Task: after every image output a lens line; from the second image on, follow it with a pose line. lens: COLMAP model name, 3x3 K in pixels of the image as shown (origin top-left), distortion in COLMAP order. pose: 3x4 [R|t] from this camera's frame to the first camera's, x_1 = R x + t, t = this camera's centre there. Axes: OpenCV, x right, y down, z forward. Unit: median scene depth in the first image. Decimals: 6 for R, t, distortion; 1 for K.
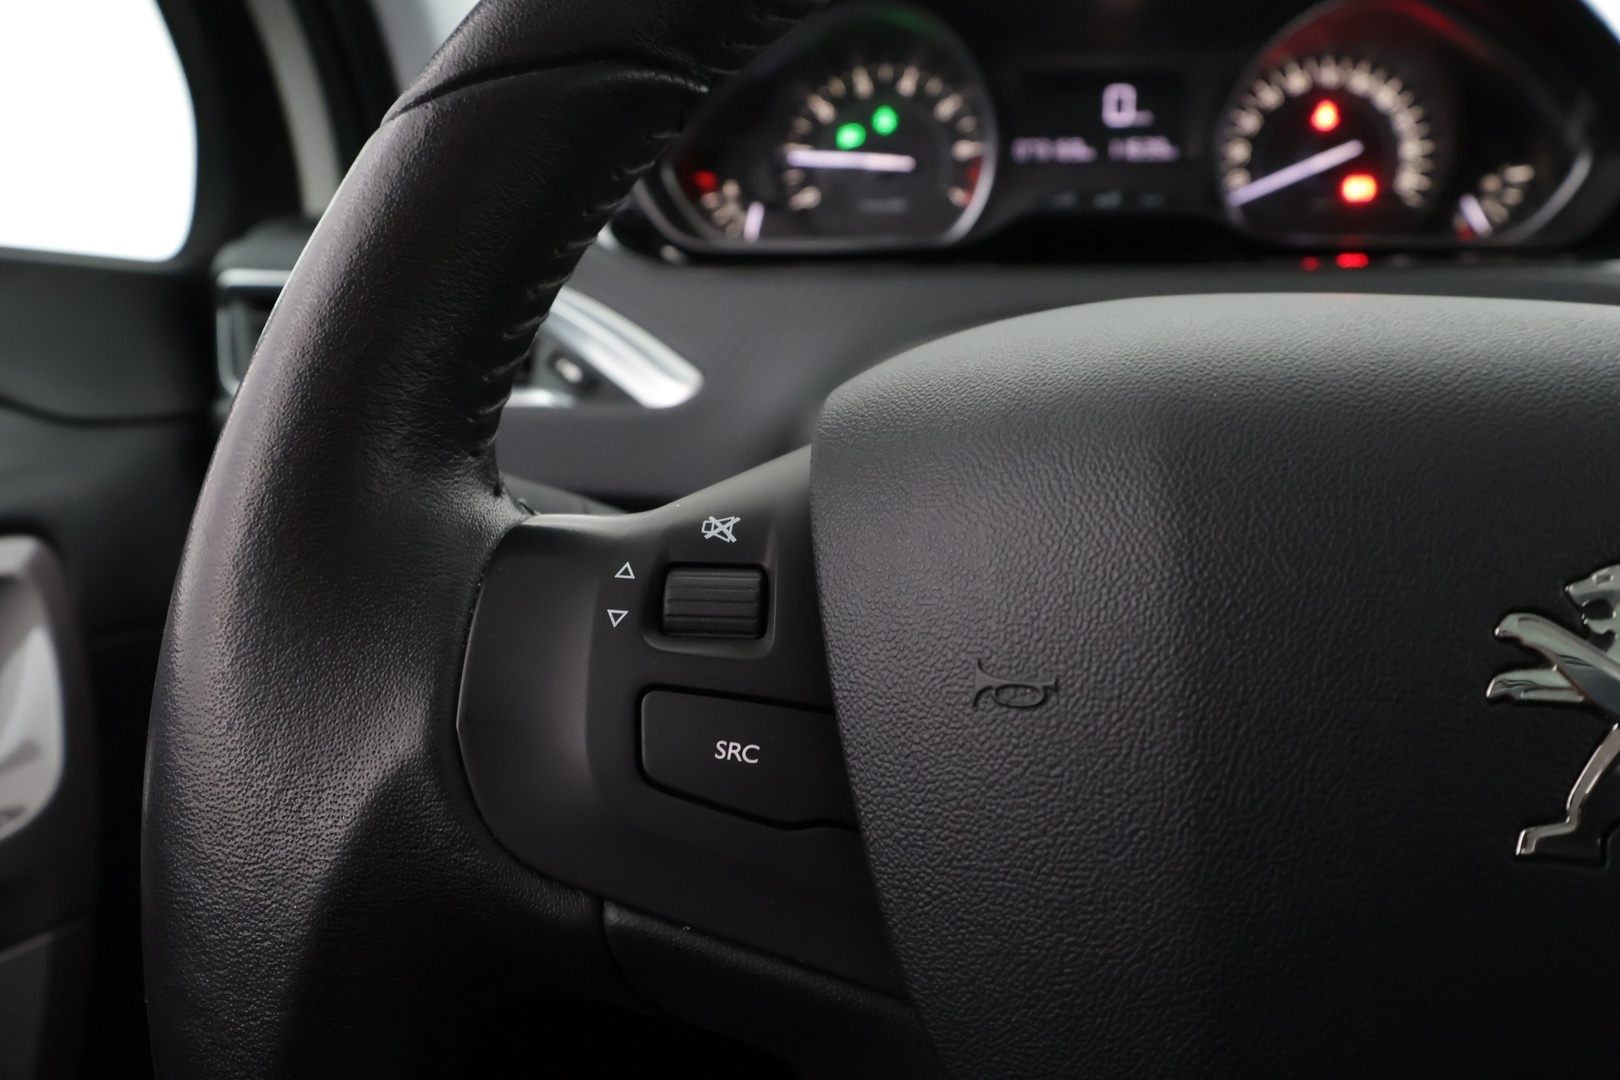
lens RADIAL K [[1270.0, 0, 810.0], [0, 1270.0, 540.0], [0, 0, 1]] dist [-0.000788, 0.006674]
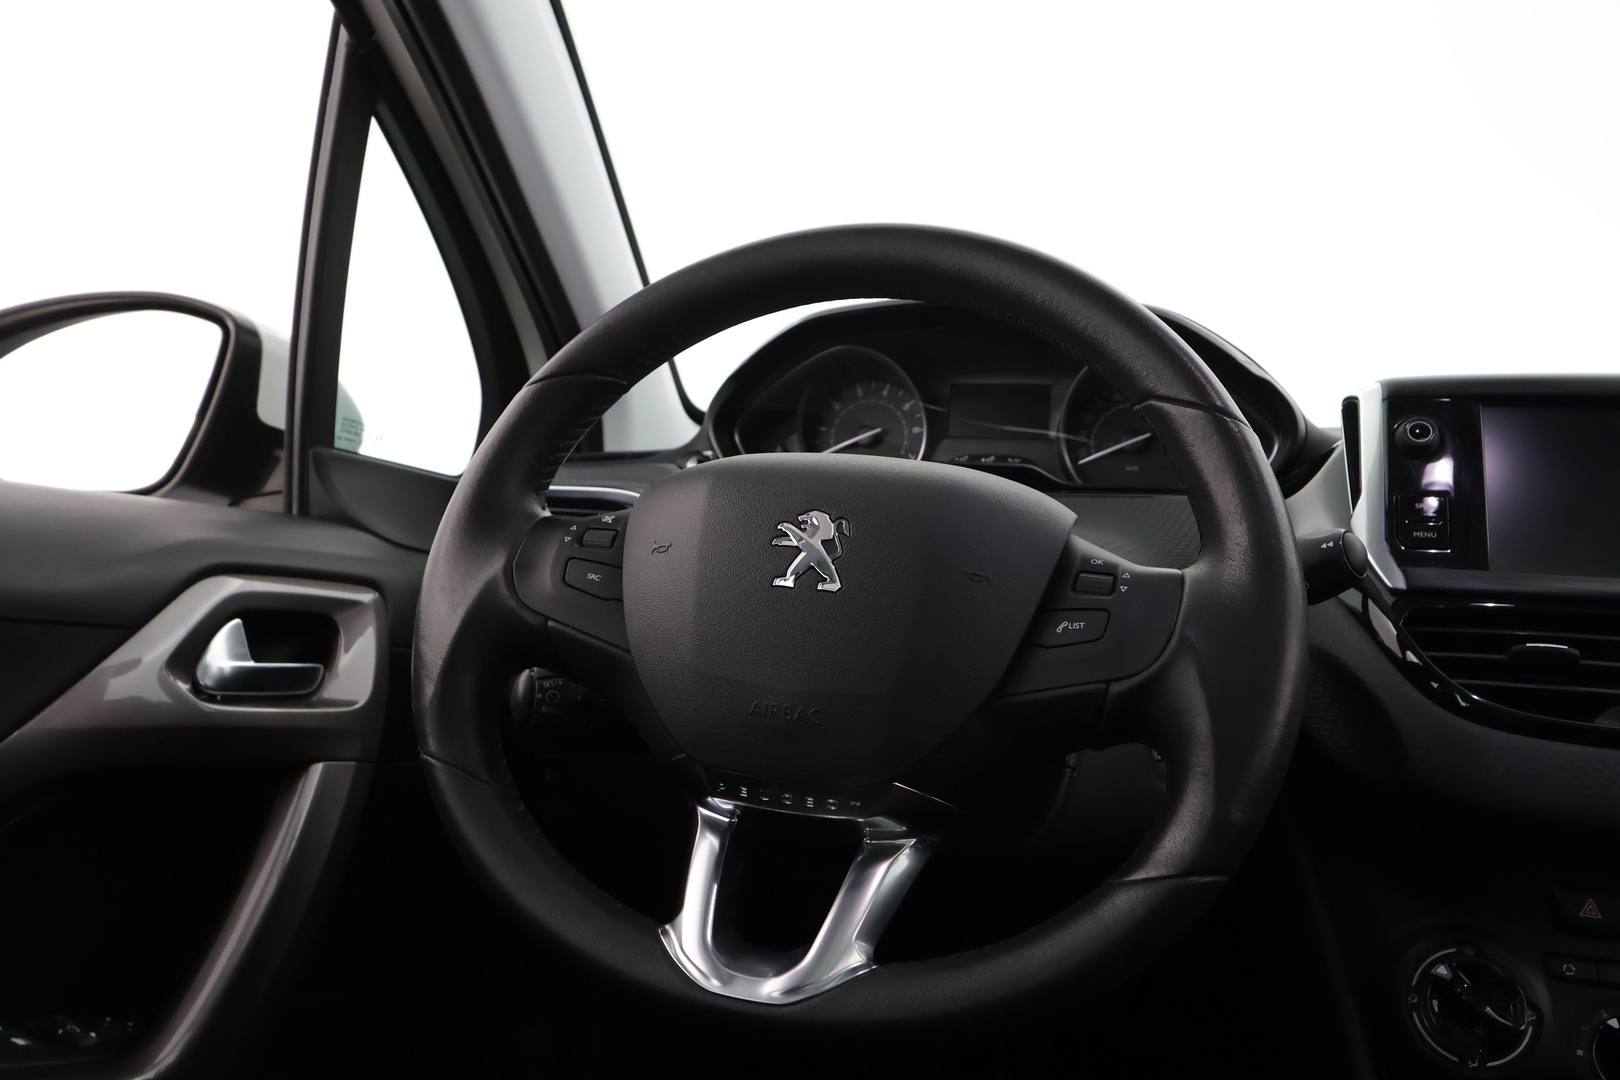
lens RADIAL K [[1270.0, 0, 810.0], [0, 1270.0, 540.0], [0, 0, 1]] dist [-0.000788, 0.006674]
pose [[0.980733, 0.047067, -0.189598, 1.082353], [-0.090376, 0.969751, -0.226749, 0.754396], [0.173191, 0.239515, 0.955321, -1.994037]]
